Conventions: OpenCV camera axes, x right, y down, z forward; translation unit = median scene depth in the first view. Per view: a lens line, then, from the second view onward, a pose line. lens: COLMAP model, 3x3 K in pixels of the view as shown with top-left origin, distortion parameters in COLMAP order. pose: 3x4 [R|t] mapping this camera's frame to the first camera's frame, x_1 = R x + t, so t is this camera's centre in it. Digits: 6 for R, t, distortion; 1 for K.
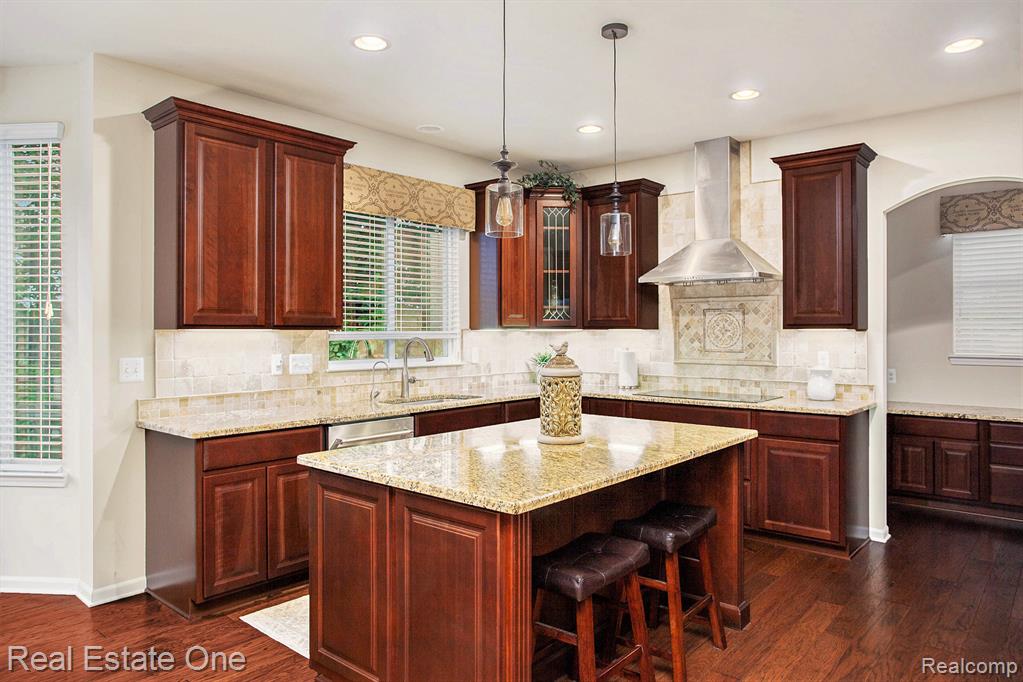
lens RADIAL K [[676.6, 0, 507.1], [0, 676.6, 335.0], [0, 0, 1]] dist [-0.021947, 0.013695]
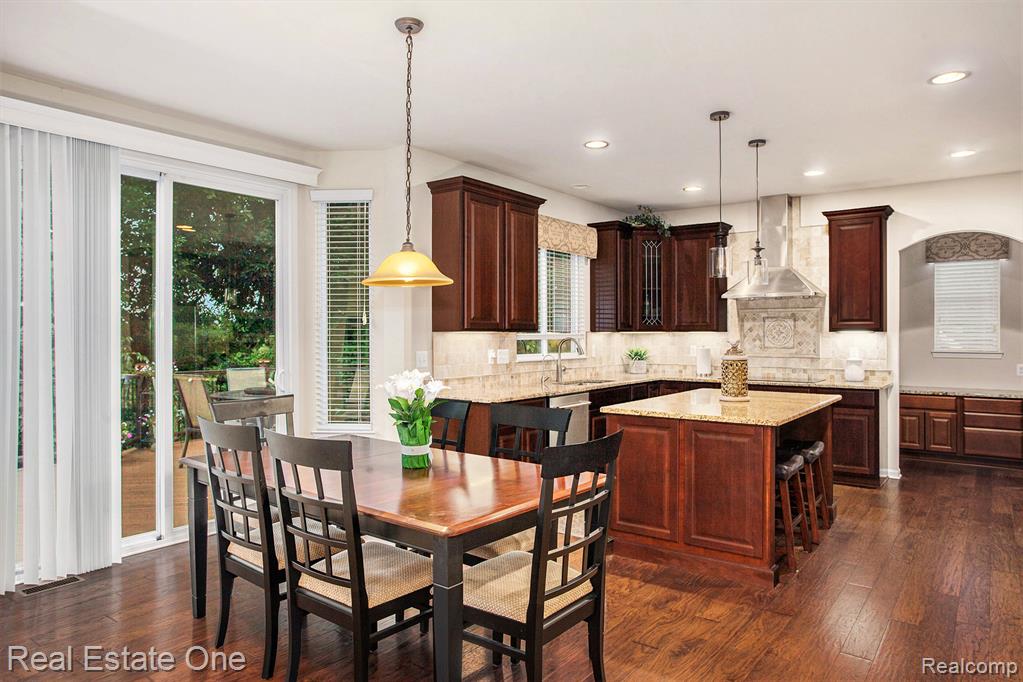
lens RADIAL K [[665.4, 0, 516.0], [0, 665.4, 340.2], [0, 0, 1]] dist [-0.003178, 0.012881]
pose [[0.996726, -0.000622, 0.080848, -0.347949], [0.000271, 0.999991, 0.004348, 0.002843], [-0.080850, -0.004311, 0.996717, -0.335336]]
